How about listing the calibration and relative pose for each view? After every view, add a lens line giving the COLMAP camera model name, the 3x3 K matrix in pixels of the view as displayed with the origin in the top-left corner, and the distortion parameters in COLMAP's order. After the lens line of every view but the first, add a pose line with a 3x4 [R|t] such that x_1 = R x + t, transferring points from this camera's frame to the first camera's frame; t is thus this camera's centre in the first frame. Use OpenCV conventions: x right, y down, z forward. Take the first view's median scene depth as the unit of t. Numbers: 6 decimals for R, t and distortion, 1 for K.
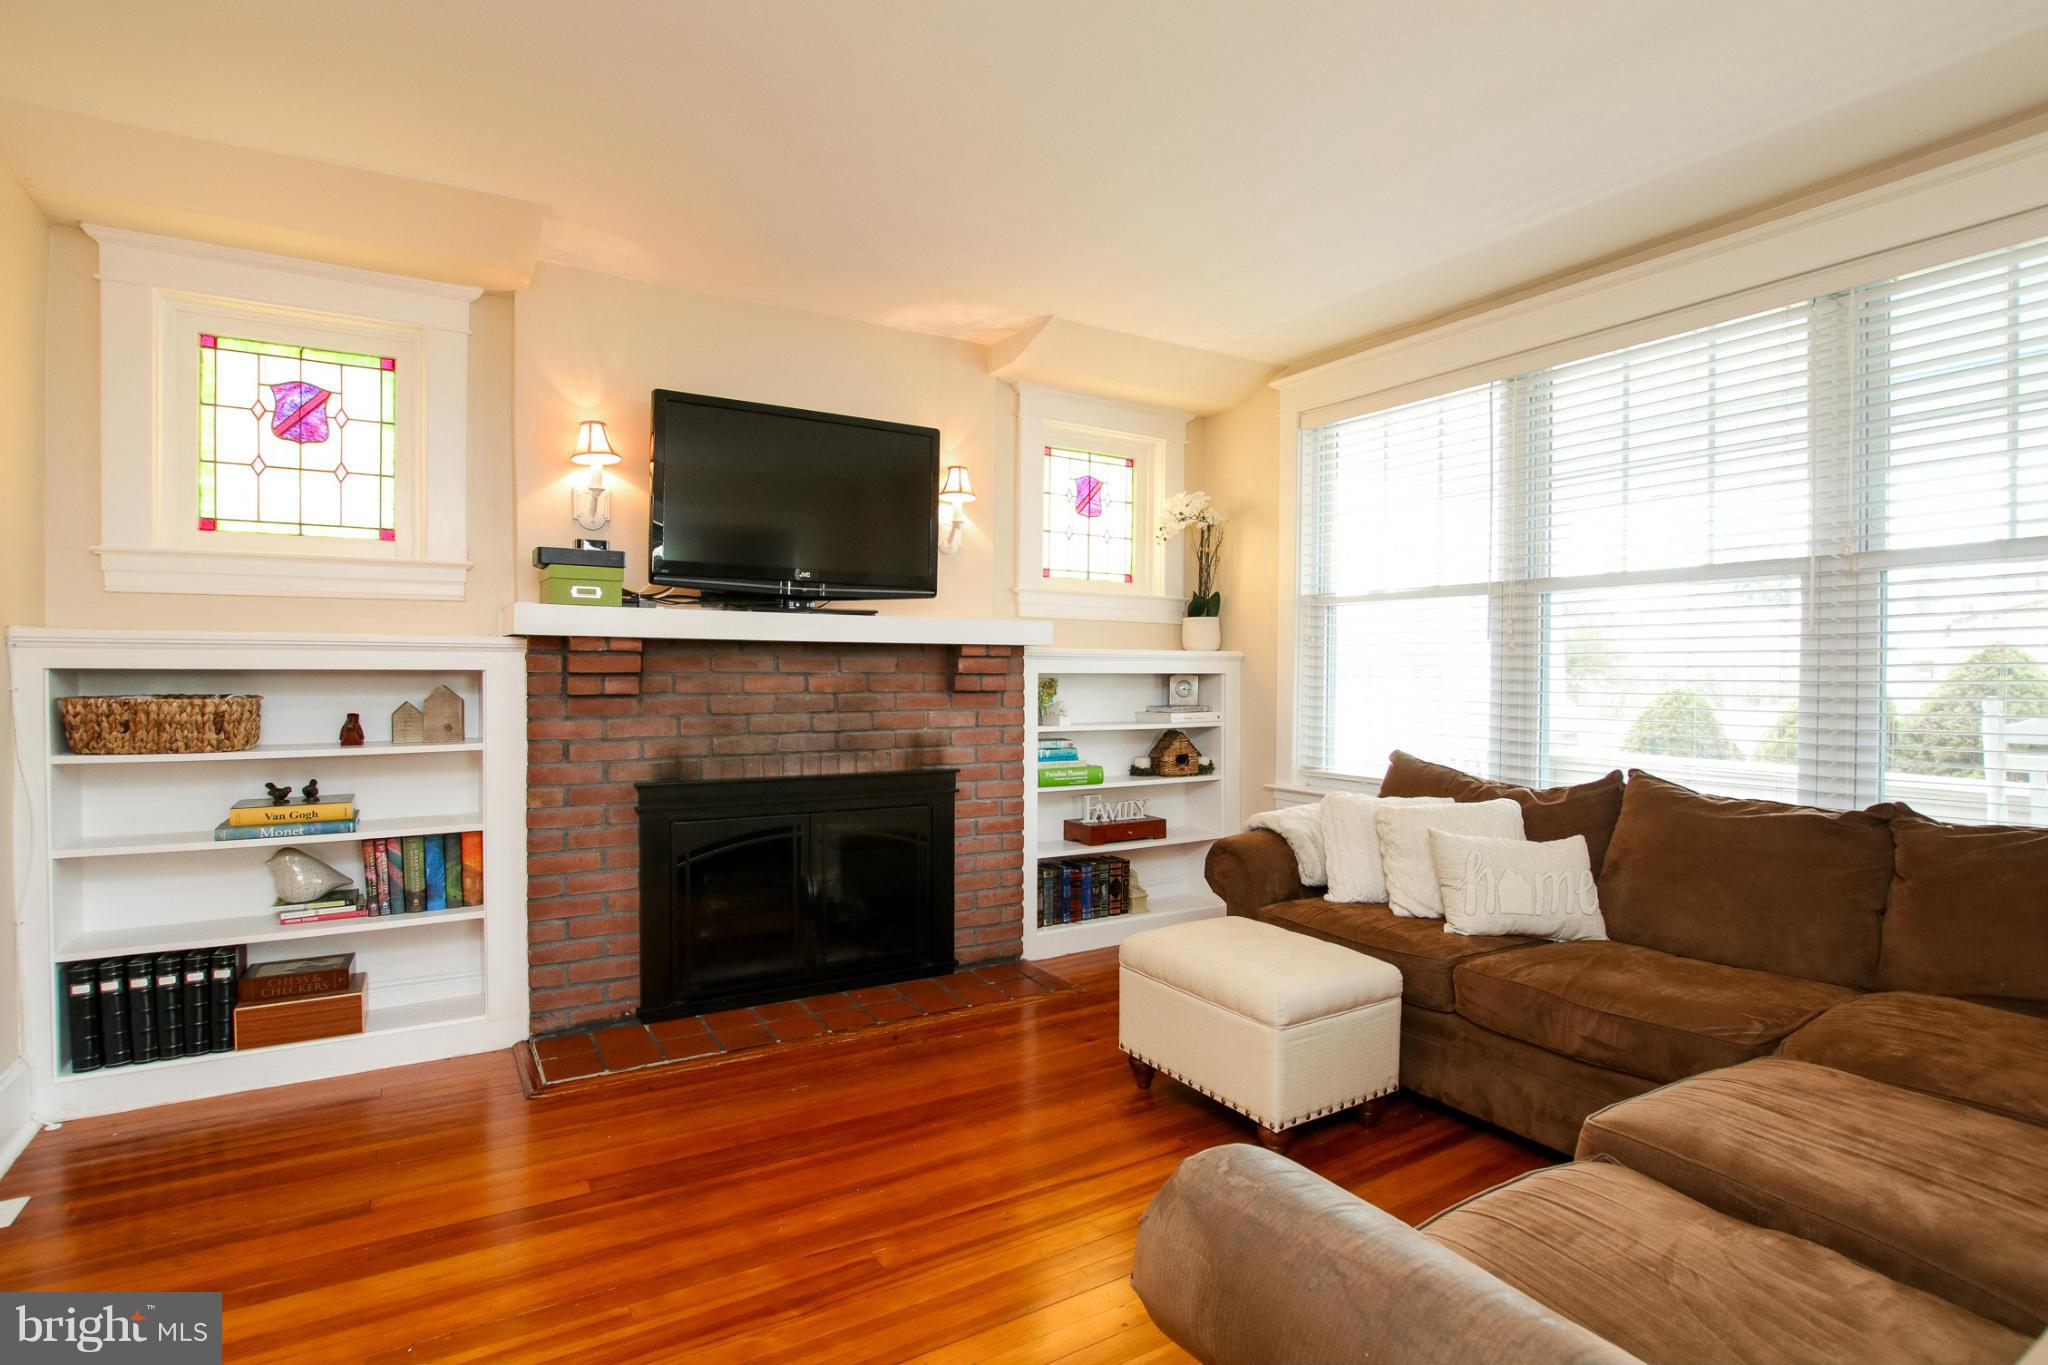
lens RADIAL K [[1013.6, 0, 927.6], [0, 1013.6, 678.8], [0, 0, 1]] dist [-0.014506, 0.000179]
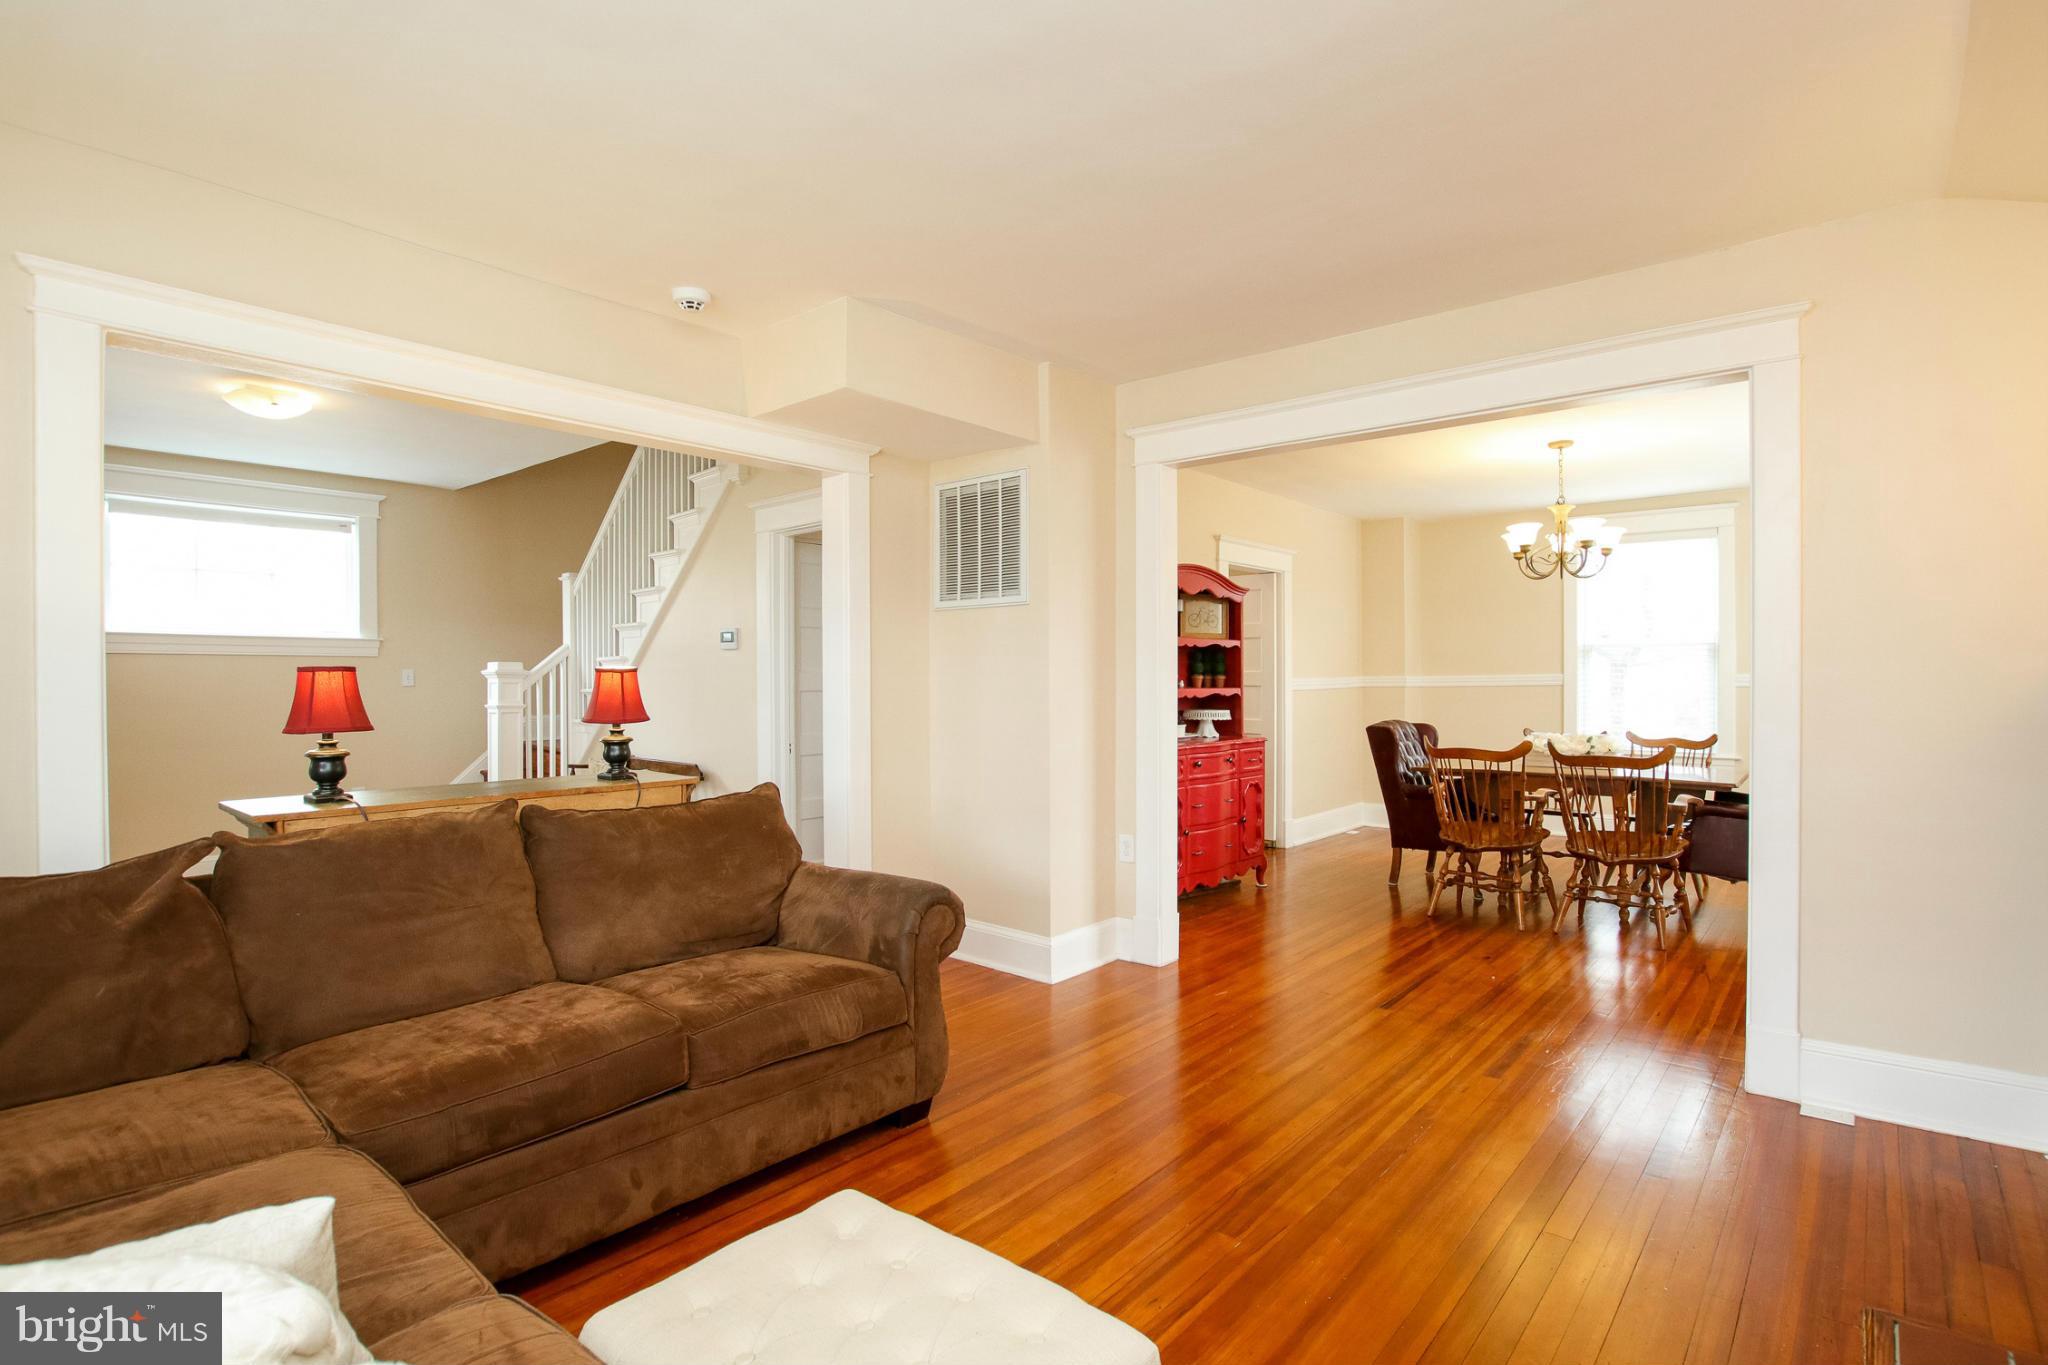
lens RADIAL K [[1022.0, 0, 1019.0], [0, 1022.0, 691.9], [0, 0, 1]] dist [-0.006662, -0.000569]
pose [[-0.931069, 0.001857, -0.364839, 0.338738], [-0.005296, 0.999813, 0.018605, -0.021205], [0.364805, 0.019255, -0.930885, 1.156707]]
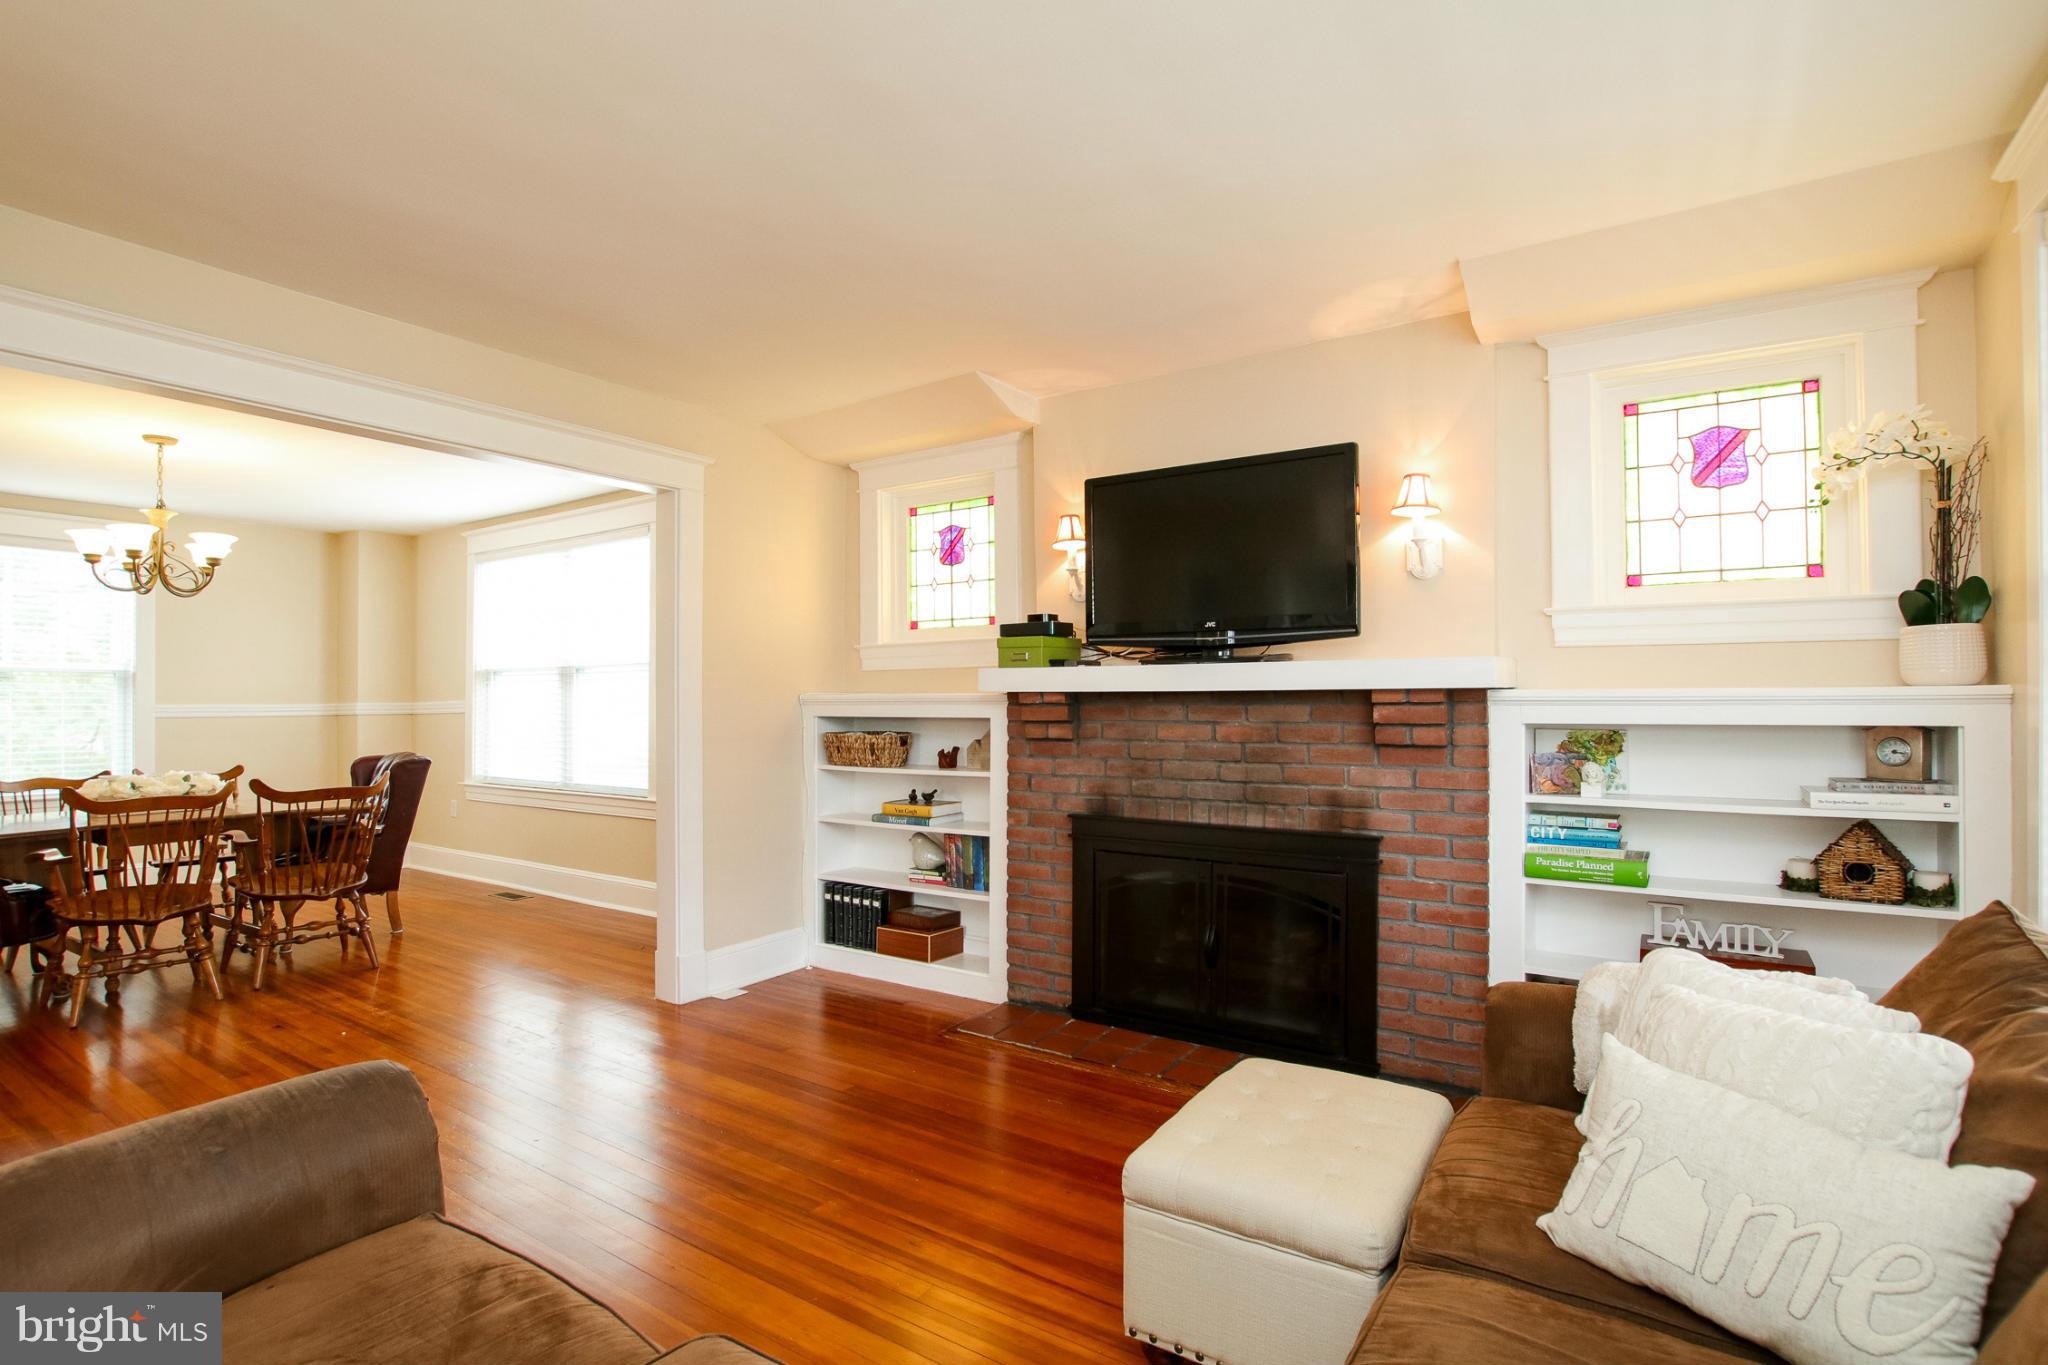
lens RADIAL K [[982.8, 0, 1029.4], [0, 982.8, 683.3], [0, 0, 1]] dist [-0.010391, -0.000099]
pose [[0.457224, -0.022007, -0.889079, 0.685202], [0.000246, 0.999697, -0.024618, -0.020446], [0.889352, 0.011037, 0.457091, 0.402543]]
